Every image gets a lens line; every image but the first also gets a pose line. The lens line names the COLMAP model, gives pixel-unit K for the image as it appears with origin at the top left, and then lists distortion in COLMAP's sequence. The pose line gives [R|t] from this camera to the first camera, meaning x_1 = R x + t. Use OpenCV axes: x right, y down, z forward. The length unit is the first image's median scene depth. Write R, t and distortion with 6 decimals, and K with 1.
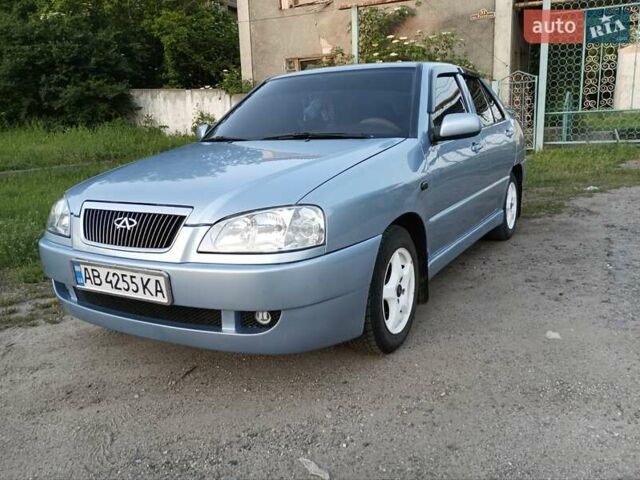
lens RADIAL K [[535.3, 0, 314.7], [0, 535.3, 240.7], [0, 0, 1]] dist [0.061829, -0.074282]
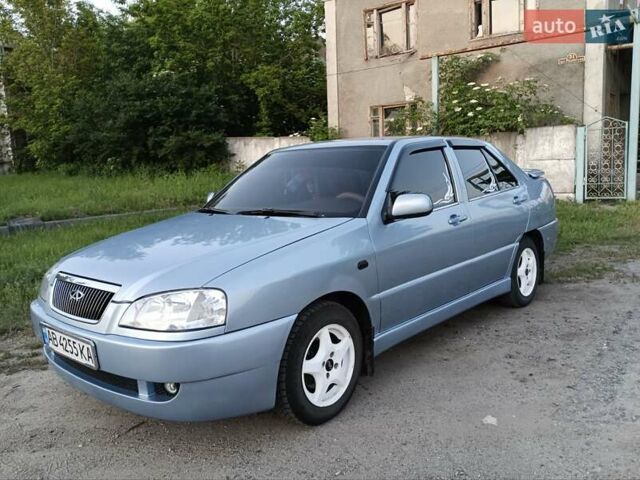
lens RADIAL K [[535.3, 0, 314.7], [0, 535.3, 240.7], [0, 0, 1]] dist [0.061829, -0.074282]
pose [[0.980898, 0.026336, -0.192732, 0.176505], [-0.039415, 0.997149, -0.064341, -0.043937], [0.190488, 0.070708, 0.979140, -0.029591]]
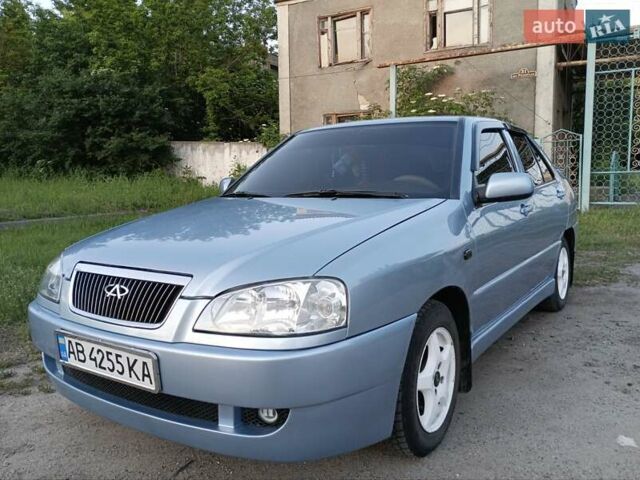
lens RADIAL K [[535.3, 0, 314.7], [0, 535.3, 240.7], [0, 0, 1]] dist [0.061829, -0.074282]
pose [[0.997463, 0.028471, -0.065243, 0.008611], [-0.034603, 0.994888, -0.094870, -0.019051], [0.062209, 0.096887, 0.993349, 0.071773]]
